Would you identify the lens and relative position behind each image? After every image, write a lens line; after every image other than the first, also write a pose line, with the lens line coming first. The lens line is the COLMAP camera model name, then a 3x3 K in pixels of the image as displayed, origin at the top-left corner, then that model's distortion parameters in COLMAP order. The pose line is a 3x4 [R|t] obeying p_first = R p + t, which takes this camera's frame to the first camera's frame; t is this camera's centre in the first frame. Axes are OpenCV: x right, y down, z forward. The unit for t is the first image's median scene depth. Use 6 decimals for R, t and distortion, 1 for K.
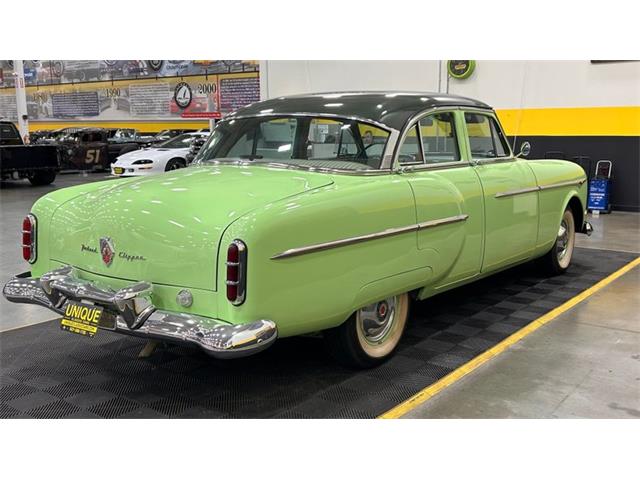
lens RADIAL K [[639.7, 0, 320.0], [0, 639.7, 240.0], [0, 0, 1]] dist [0.361820, 0.002806]
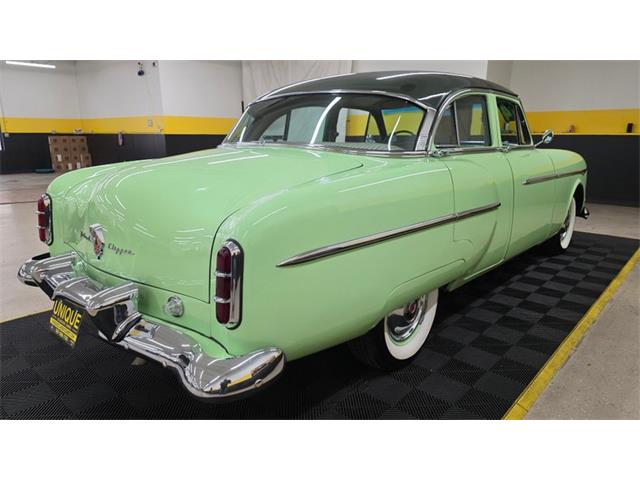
lens RADIAL K [[430.0, 0, 320.0], [0, 430.0, 240.0], [0, 0, 1]] dist [0.047706, -0.039884]
pose [[0.997720, 0.031859, -0.059502, 0.001287], [-0.026665, 0.995926, 0.086137, -0.034759], [0.062004, -0.084354, 0.994505, 0.384144]]
